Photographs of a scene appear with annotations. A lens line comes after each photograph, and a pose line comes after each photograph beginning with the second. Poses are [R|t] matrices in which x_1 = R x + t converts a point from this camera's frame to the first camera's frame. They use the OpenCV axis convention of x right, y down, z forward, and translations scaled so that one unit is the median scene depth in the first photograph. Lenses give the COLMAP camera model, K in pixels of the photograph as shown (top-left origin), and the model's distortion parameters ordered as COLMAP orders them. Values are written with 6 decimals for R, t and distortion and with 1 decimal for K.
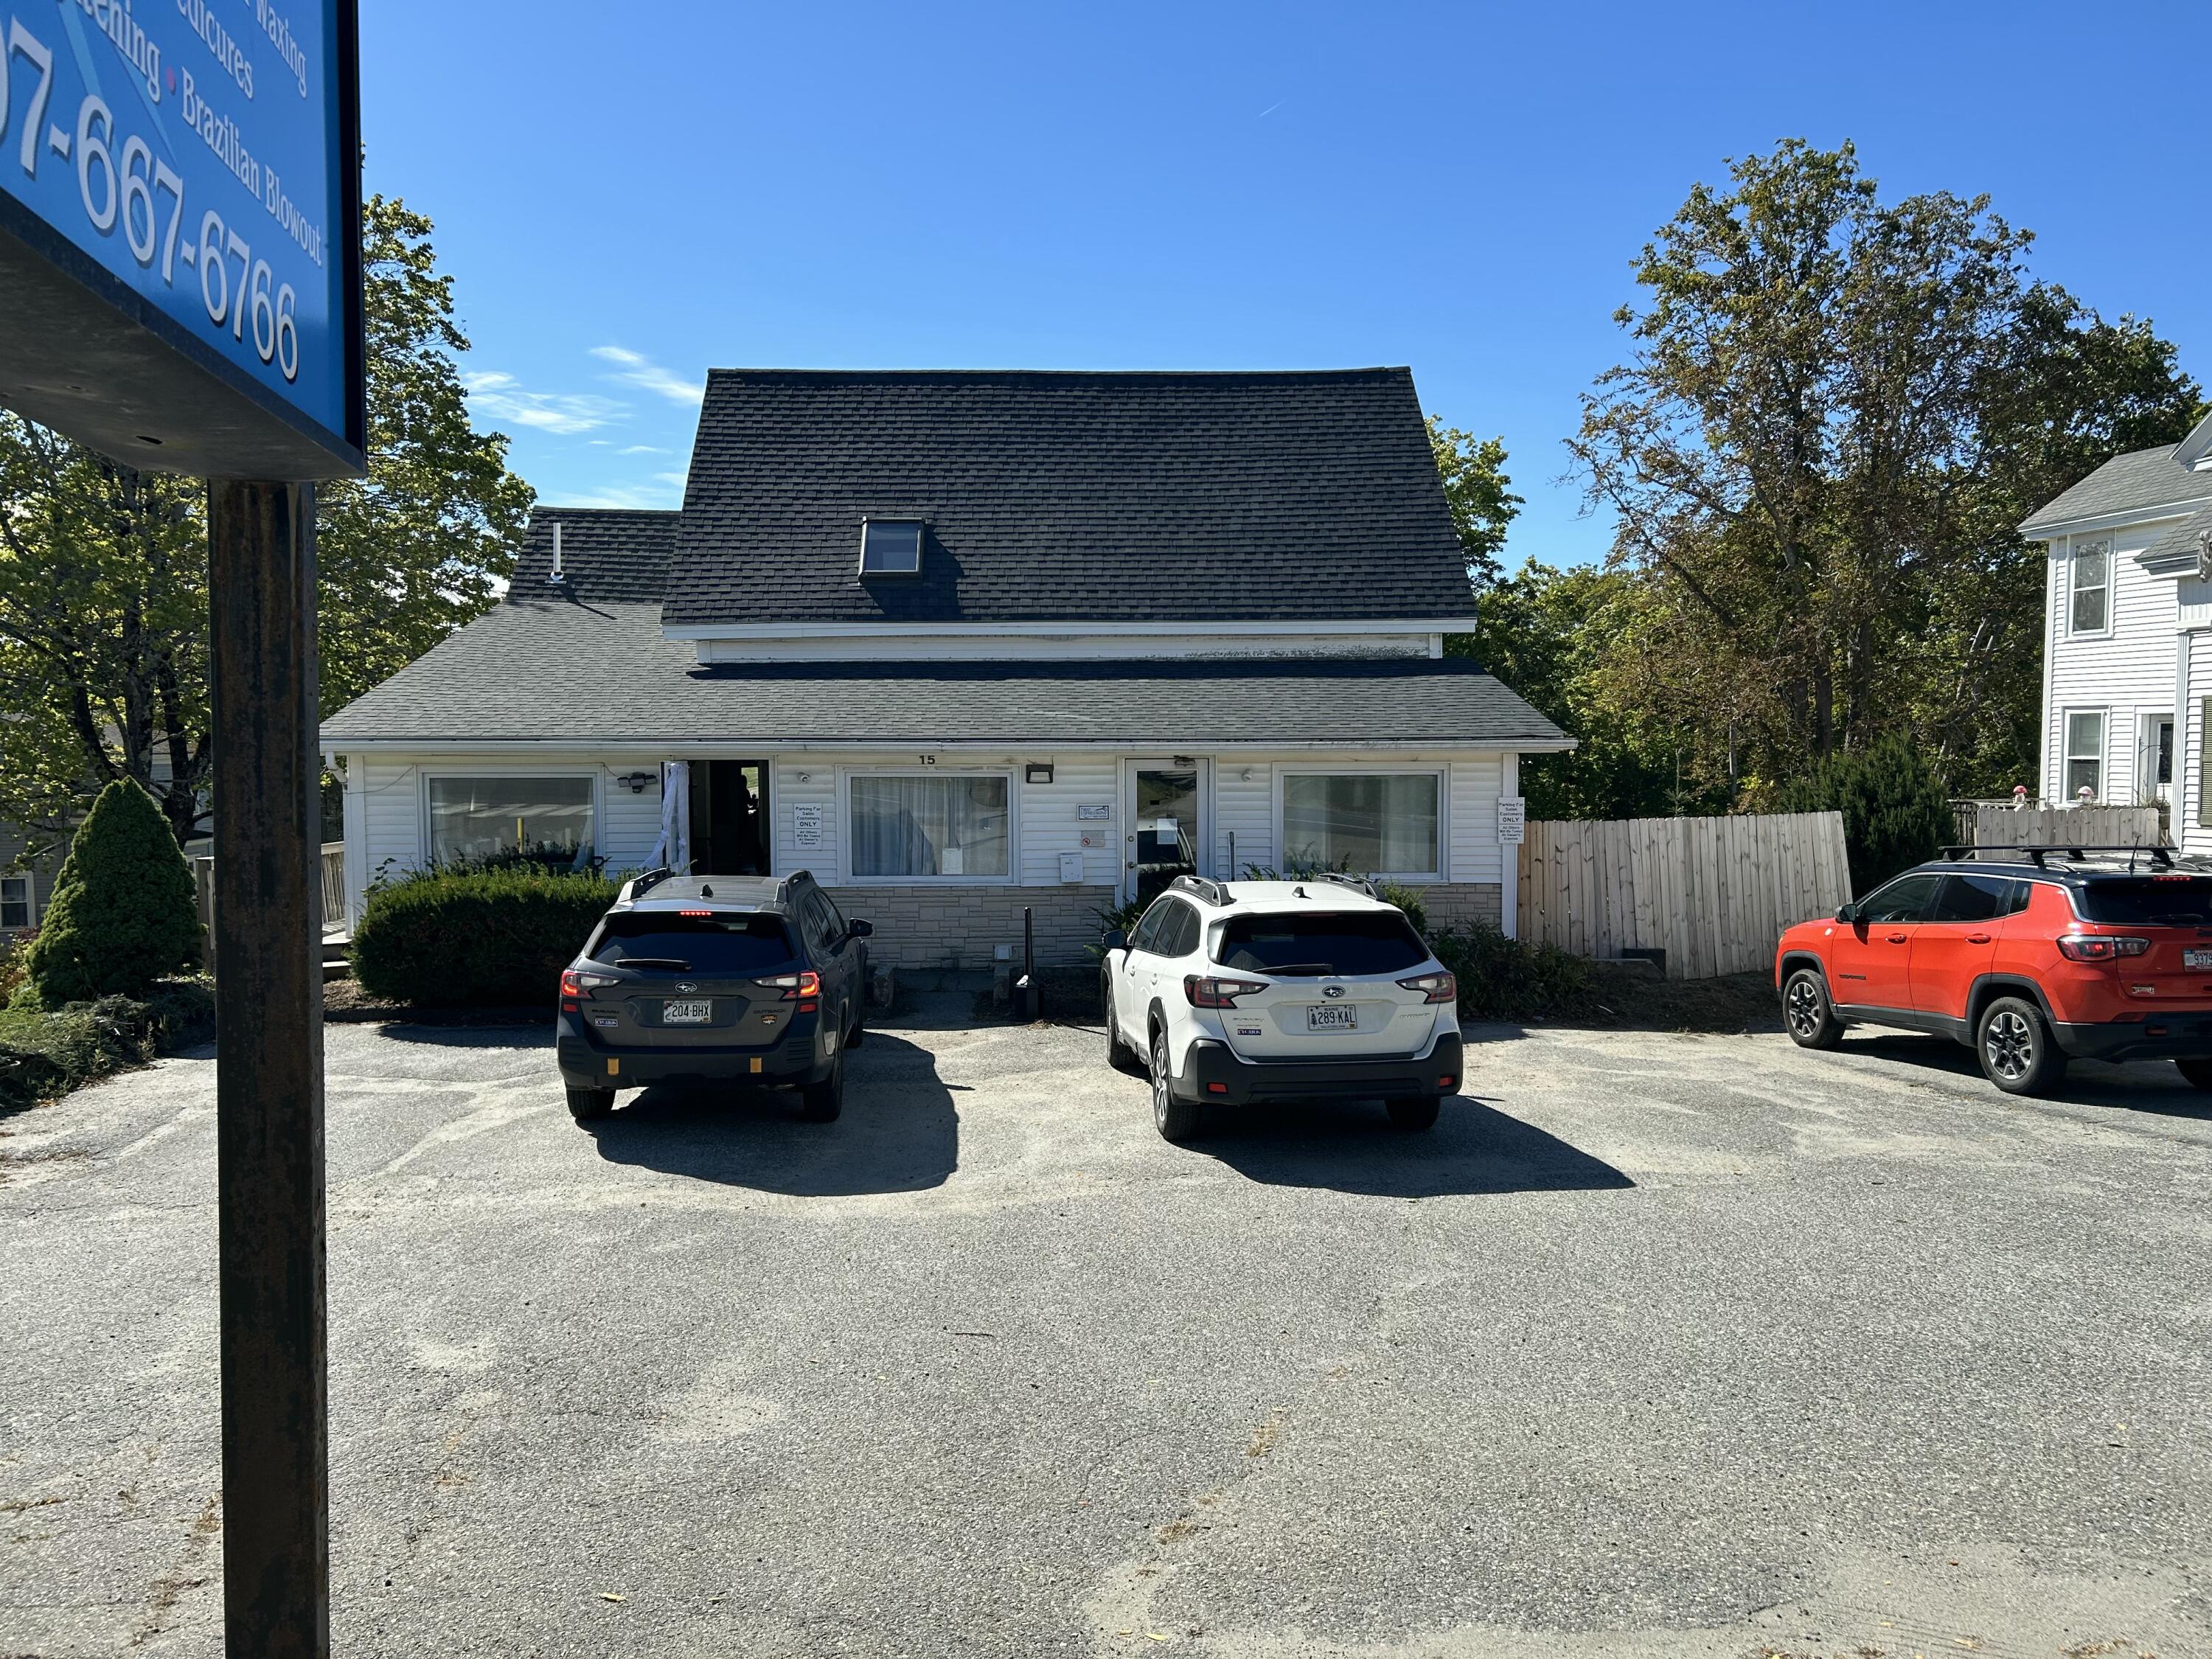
lens RADIAL K [[1683.1, 0, 1100.6], [0, 1683.1, 825.7], [0, 0, 1]] dist [0.047458, -0.049207]
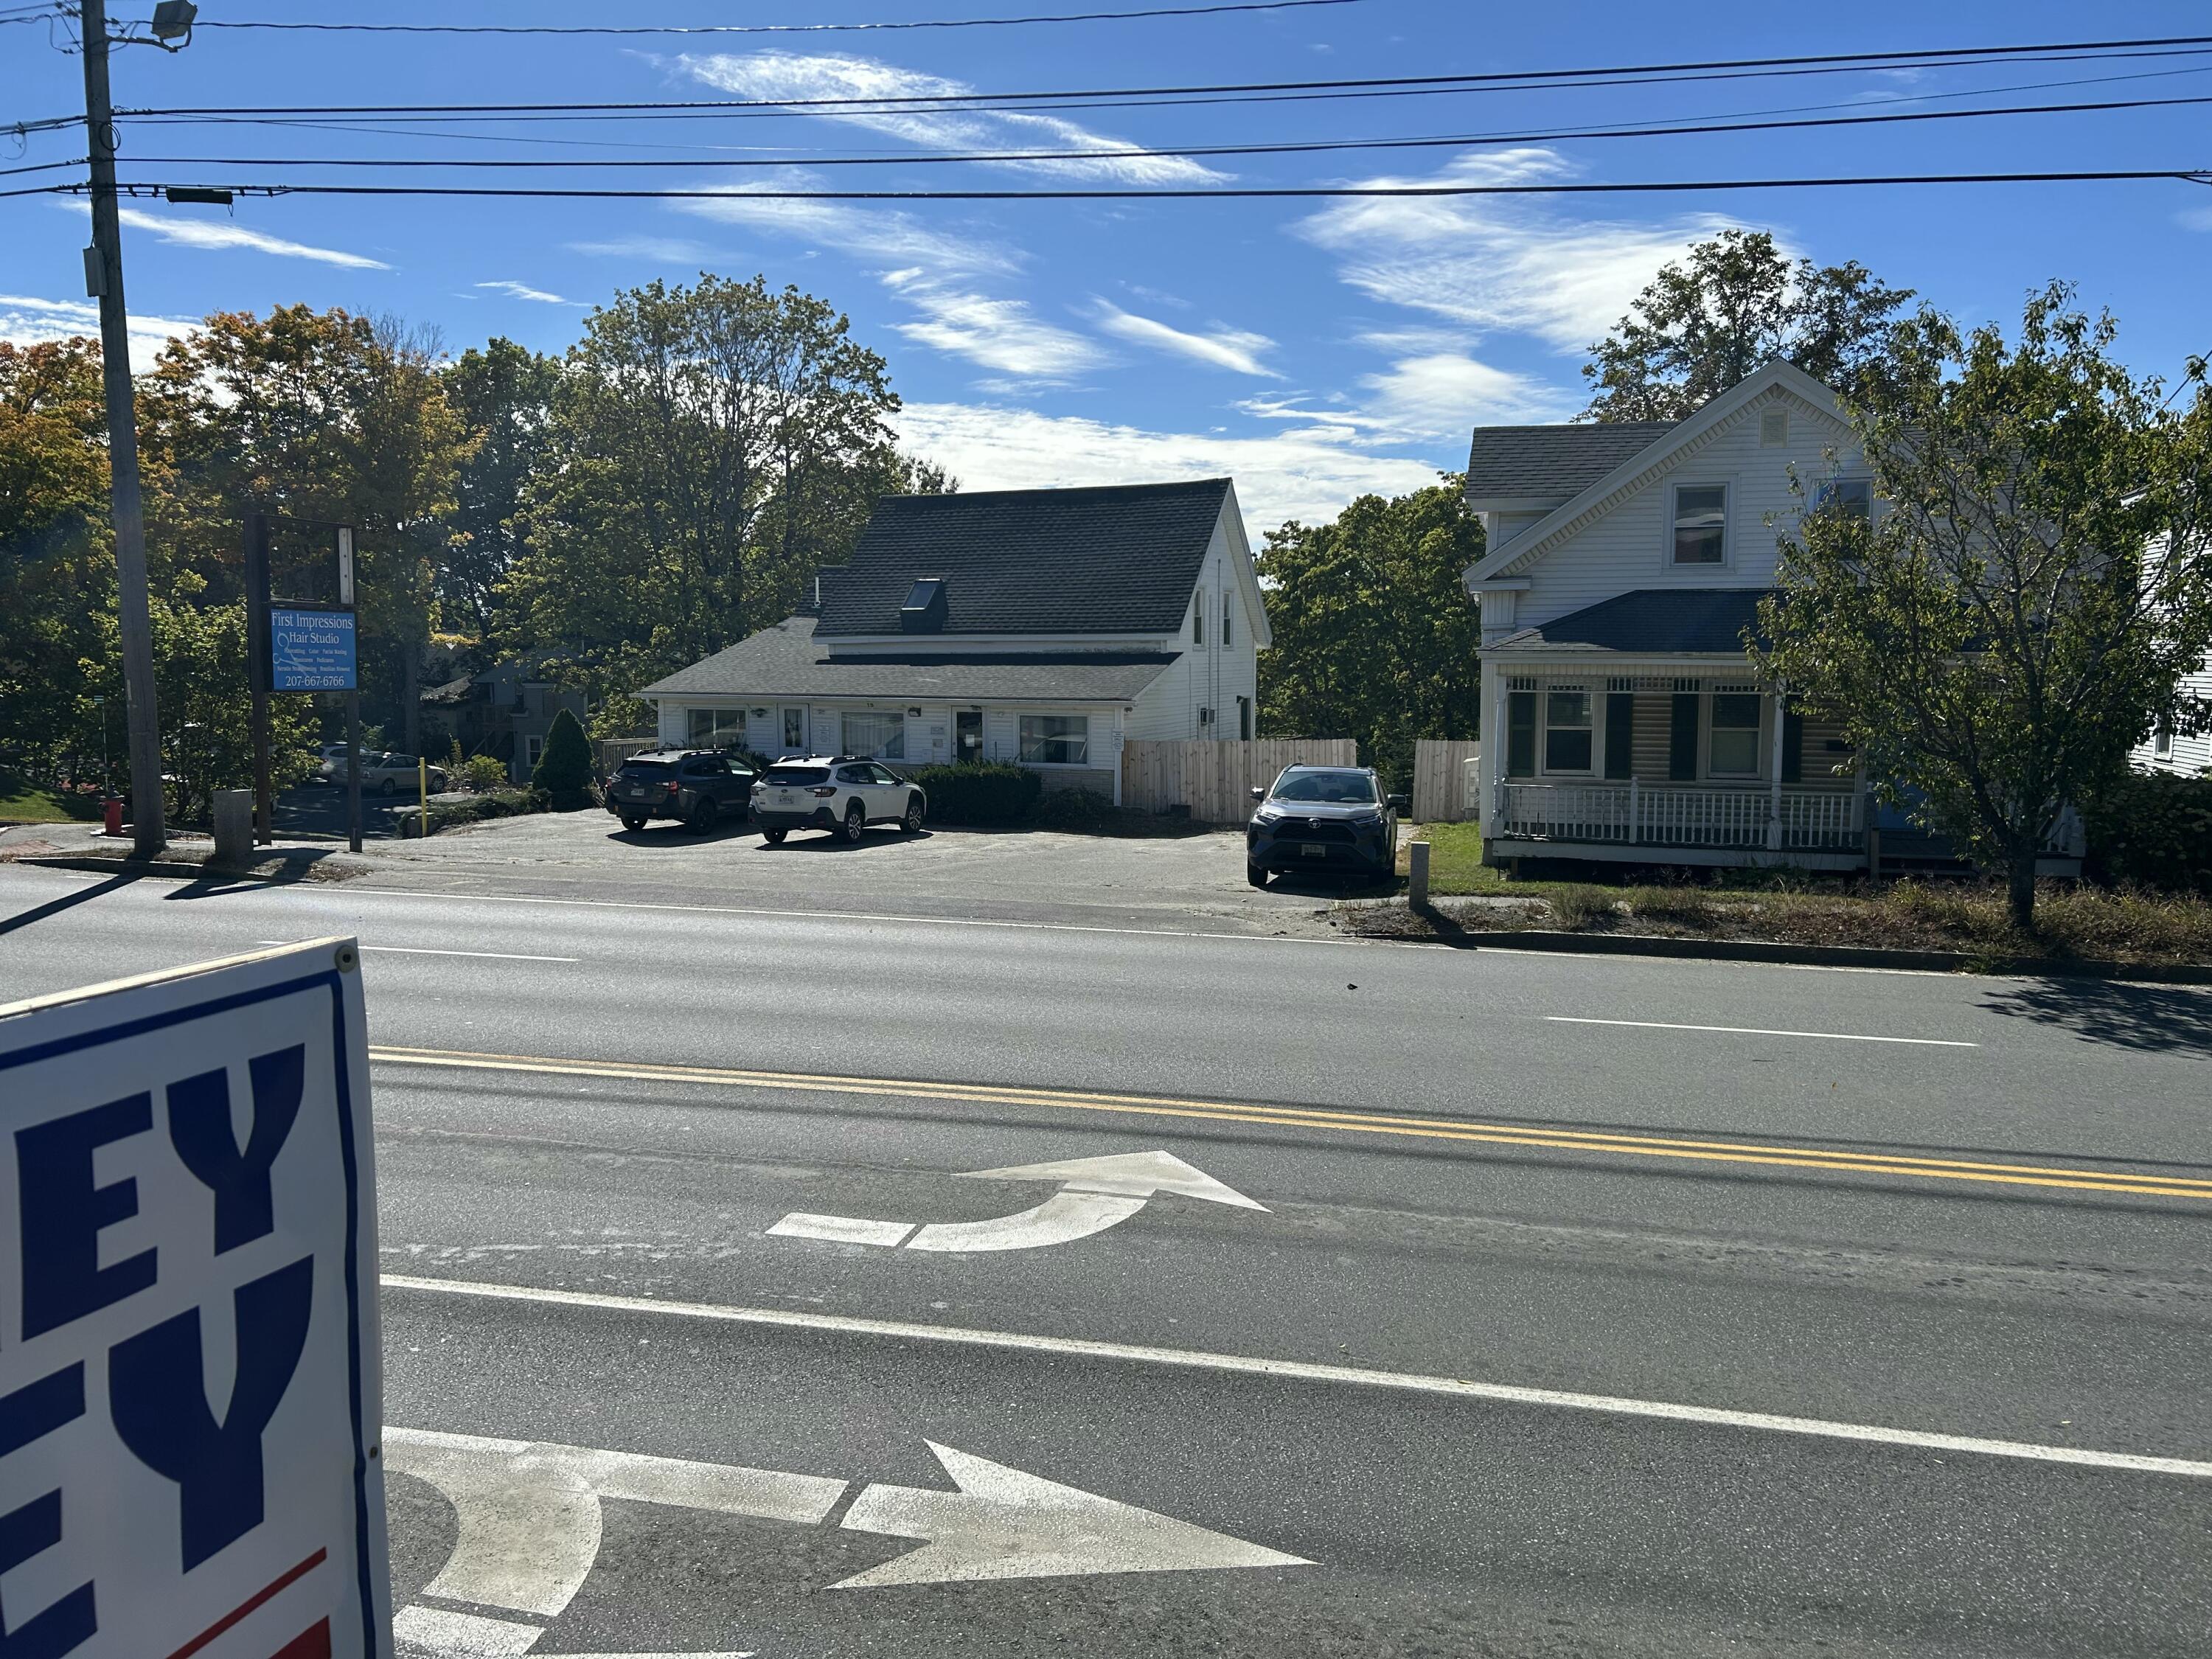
lens RADIAL K [[1683.1, 0, 1113.9], [0, 1683.1, 847.9], [0, 0, 1]] dist [0.047458, -0.049207]
pose [[0.904506, 0.052346, -0.423236, 1.100054], [-0.023902, 0.997101, 0.072239, -0.019441], [0.425791, -0.055224, 0.903135, -0.847634]]
